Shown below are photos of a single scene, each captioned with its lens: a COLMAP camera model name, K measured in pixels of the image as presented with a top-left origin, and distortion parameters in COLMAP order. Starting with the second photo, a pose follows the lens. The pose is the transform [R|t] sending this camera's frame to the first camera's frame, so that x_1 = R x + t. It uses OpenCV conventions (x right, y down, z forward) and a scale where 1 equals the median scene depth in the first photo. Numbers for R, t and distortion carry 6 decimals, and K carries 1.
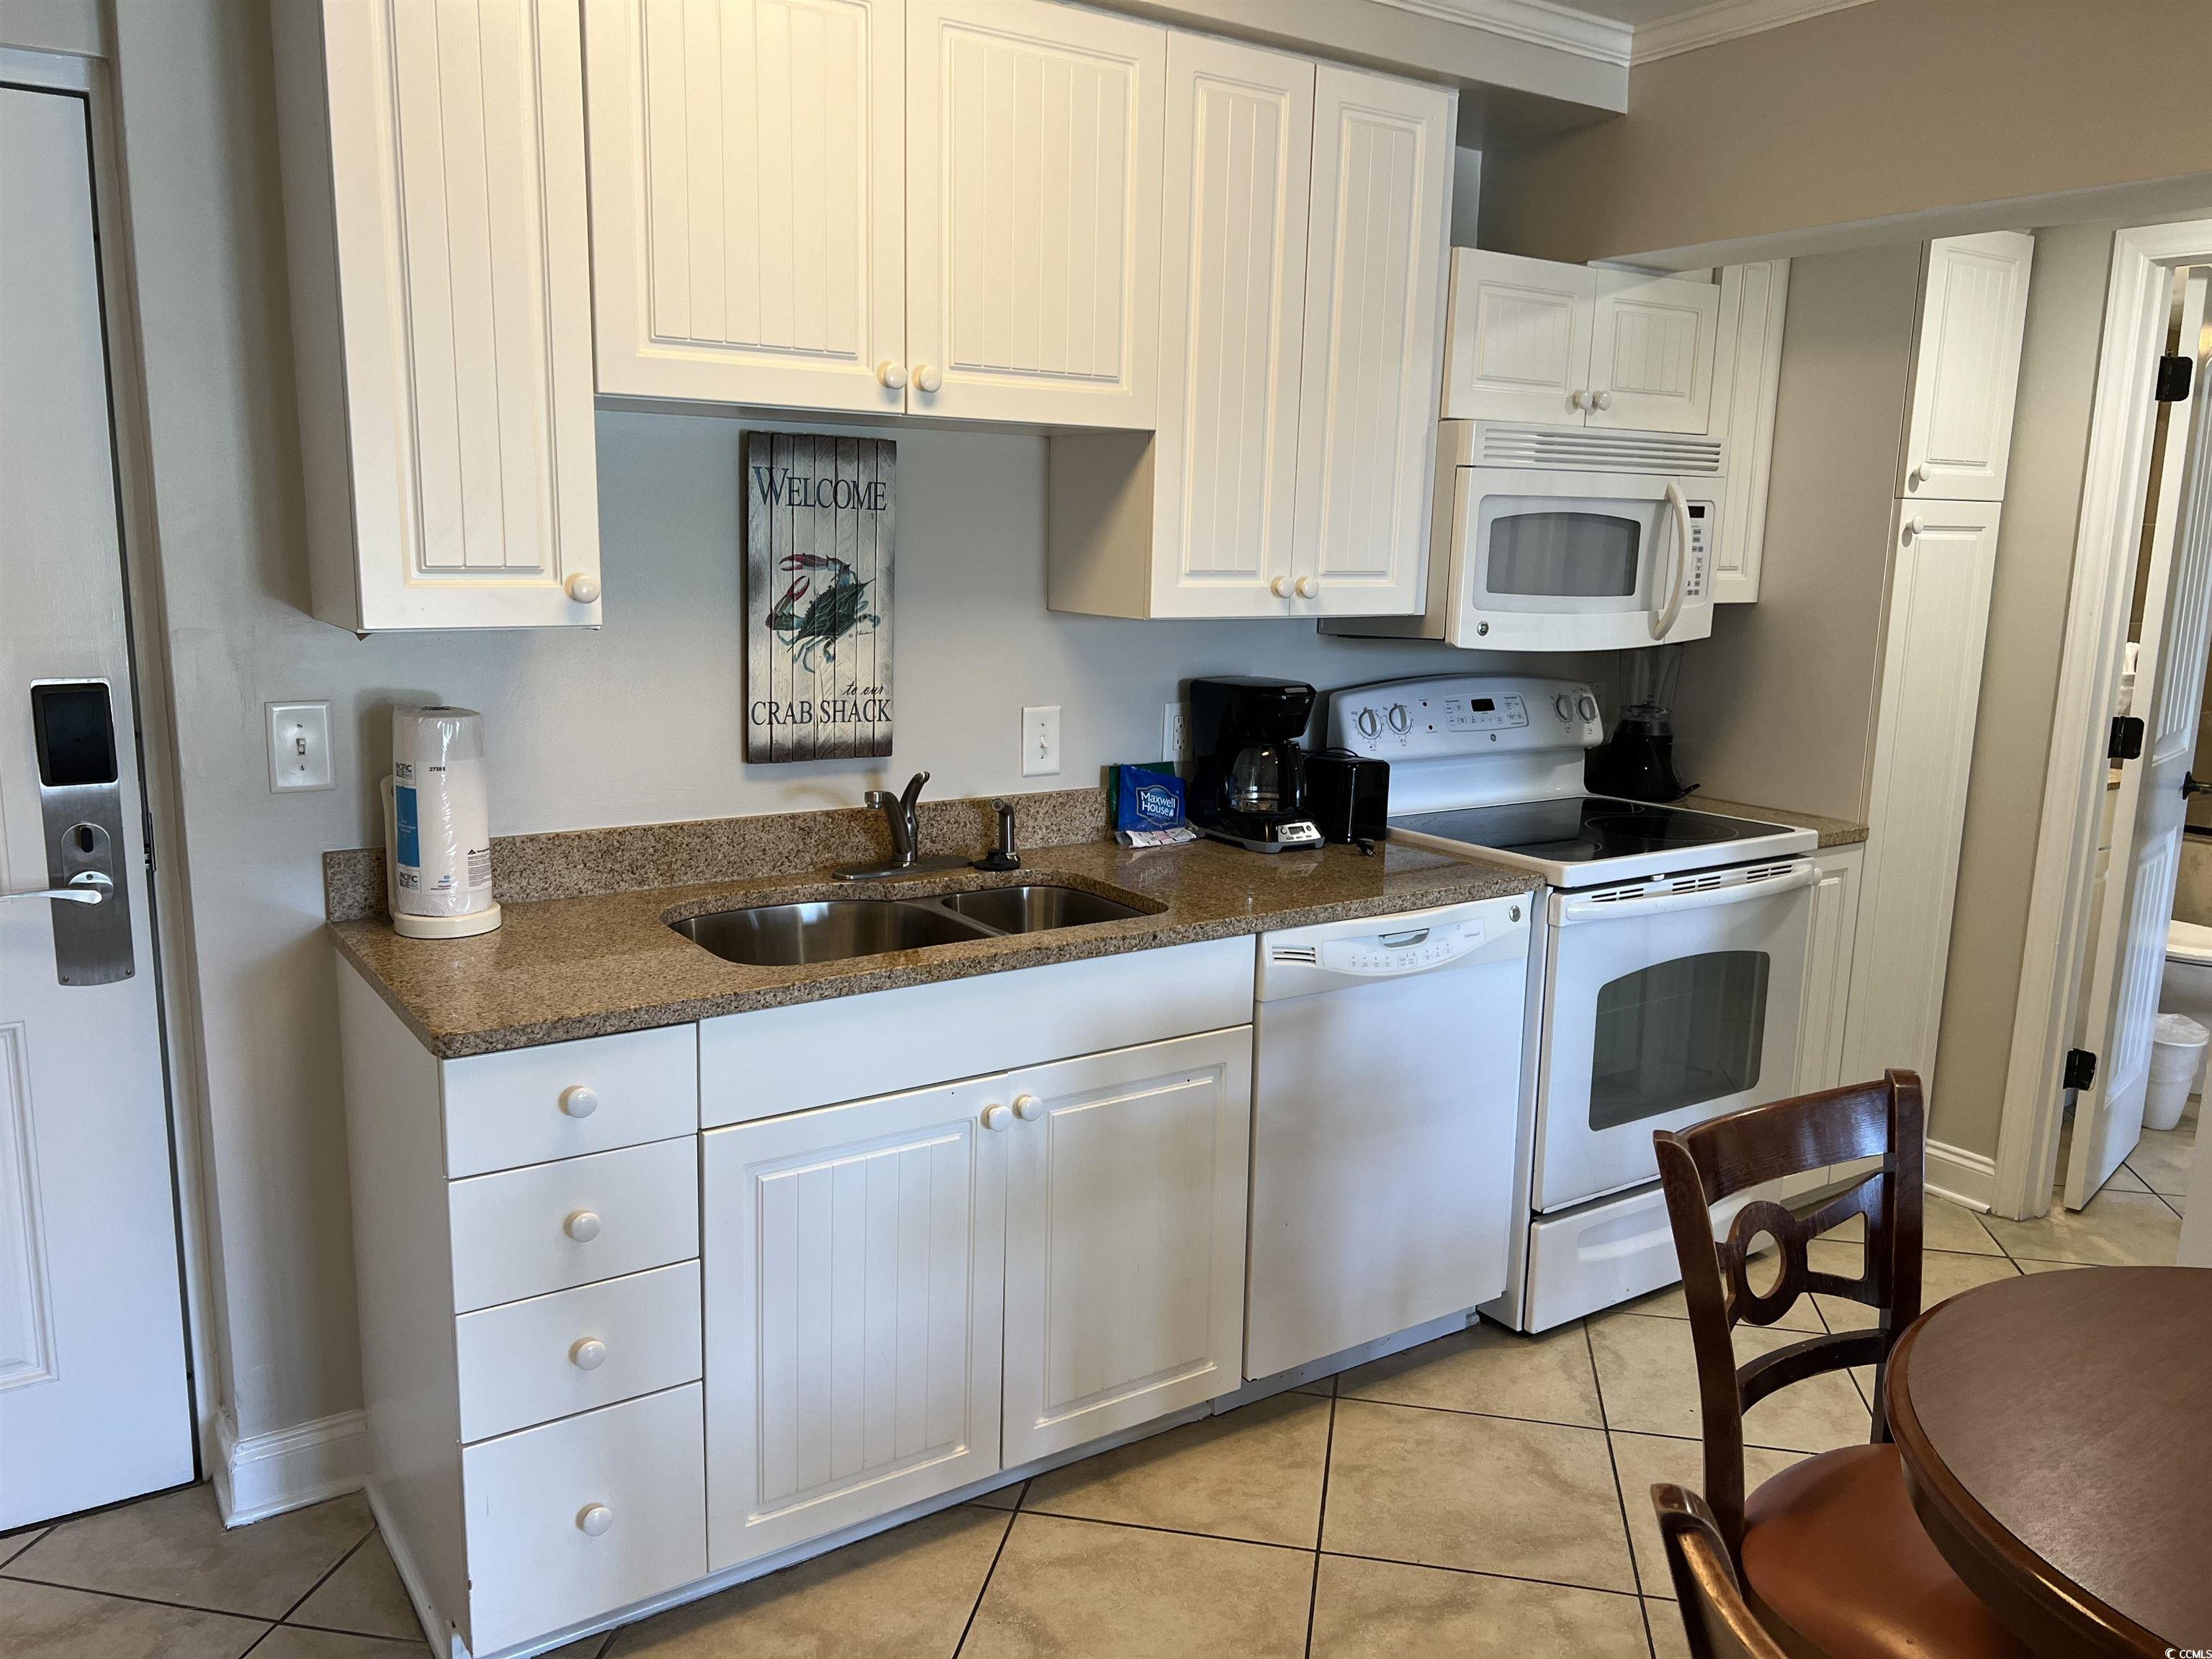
lens RADIAL K [[1652.5, 0, 1120.8], [0, 1652.5, 839.7], [0, 0, 1]] dist [0.052488, -0.066220]
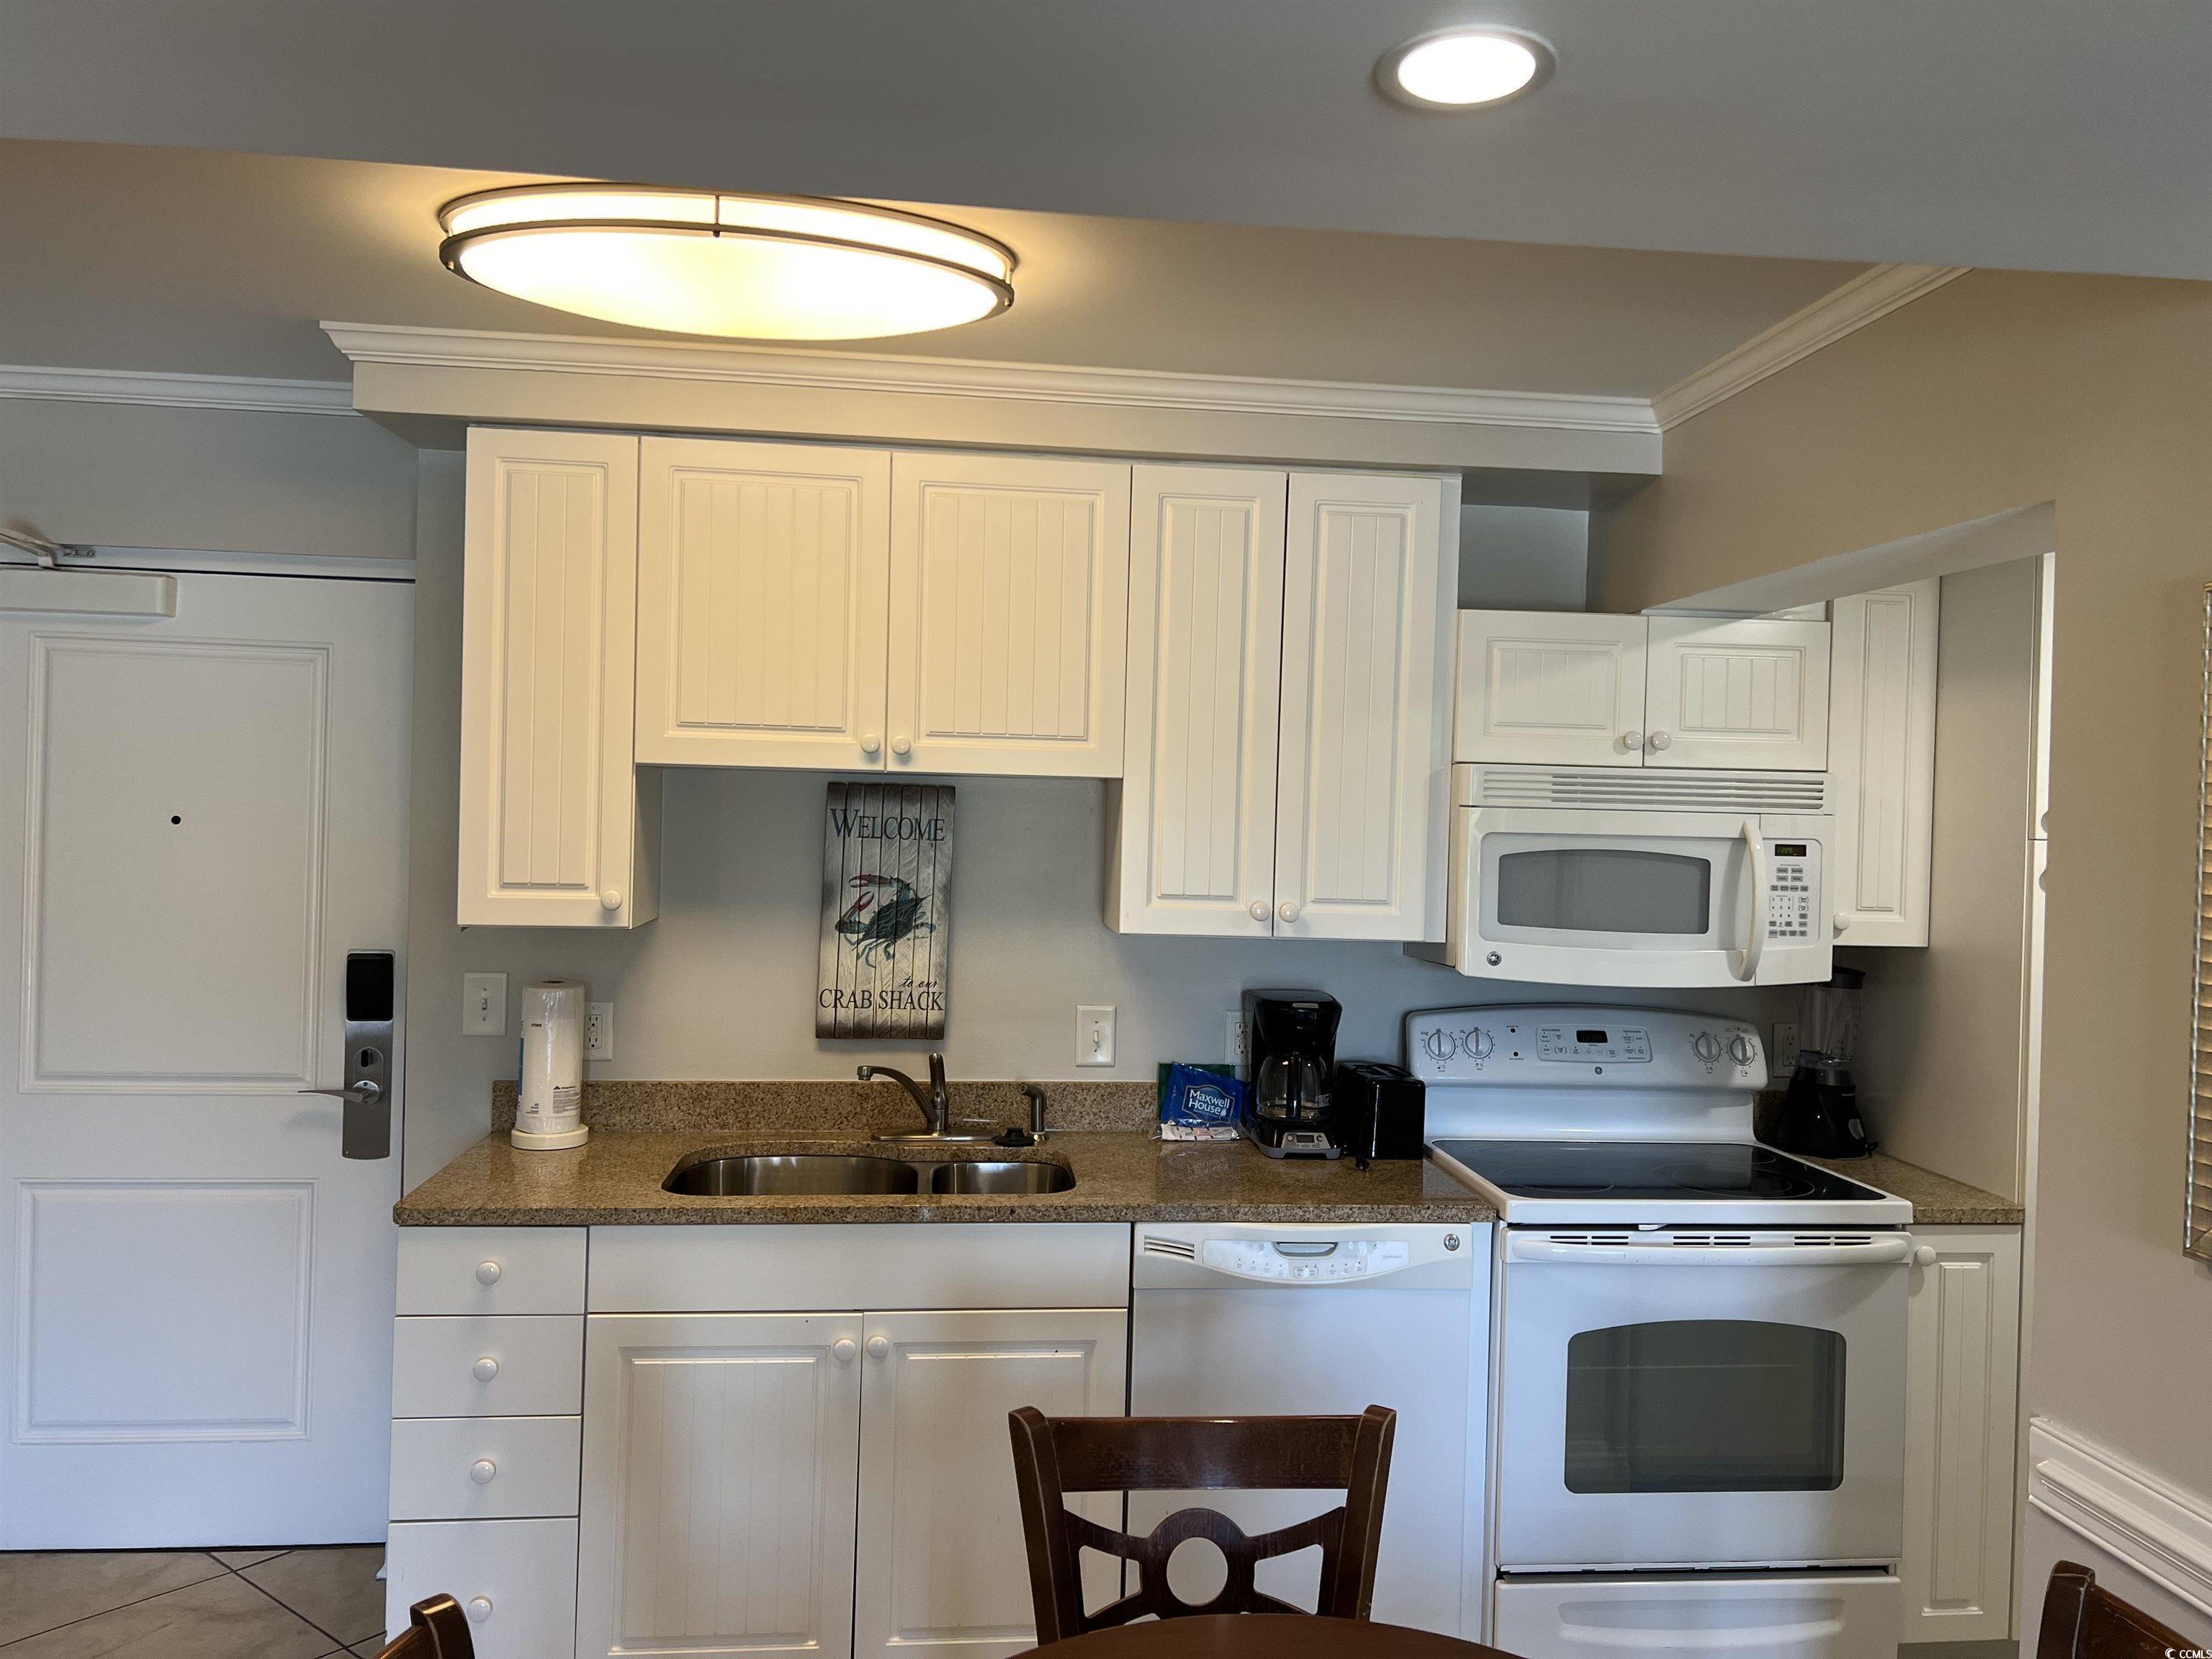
lens RADIAL K [[1668.8, 0, 1138.6], [0, 1668.8, 815.1], [0, 0, 1]] dist [0.111850, -0.192699]
pose [[0.887271, 0.008346, -0.461172, 0.559115], [-0.095152, 0.981642, -0.165303, -0.023970], [0.451326, 0.190550, 0.871777, -0.030696]]
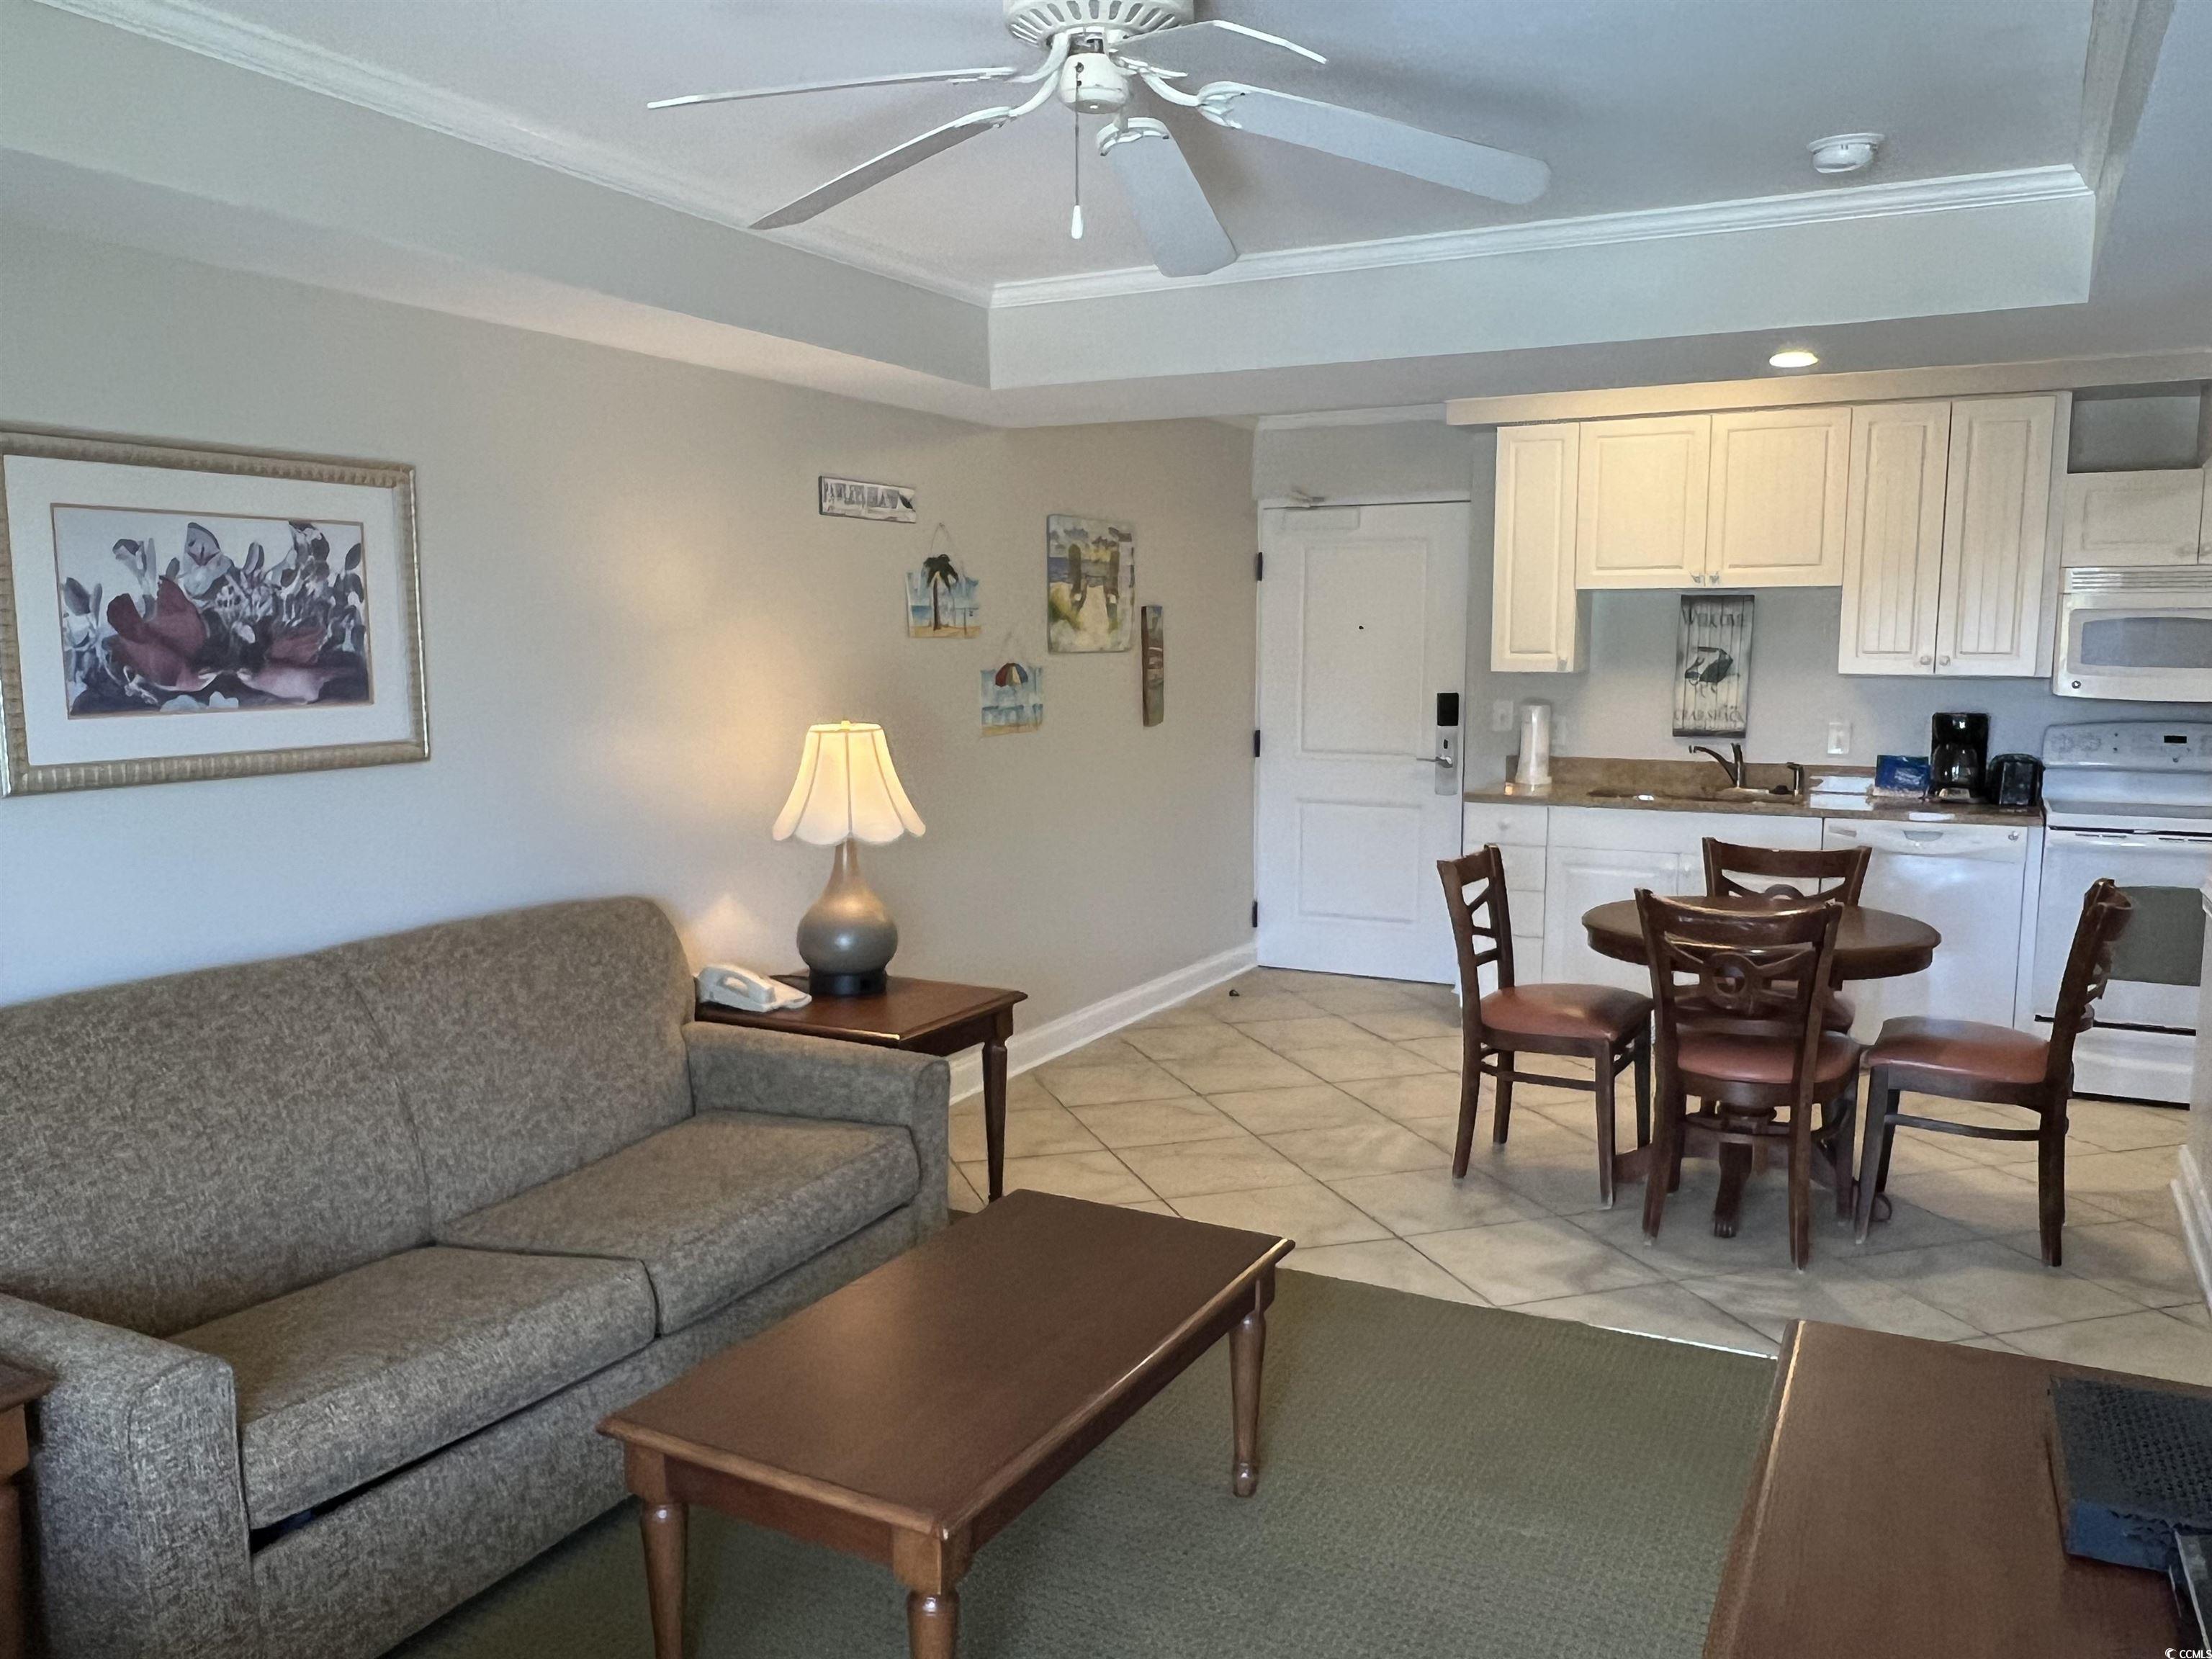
lens RADIAL K [[1715.1, 0, 1098.3], [0, 1715.1, 881.3], [0, 0, 1]] dist [0.008073, -0.029318]
pose [[0.477994, 0.103918, -0.872194, 1.464400], [-0.151303, 0.987875, 0.034781, 0.187694], [0.865233, 0.115341, 0.487922, -0.823248]]
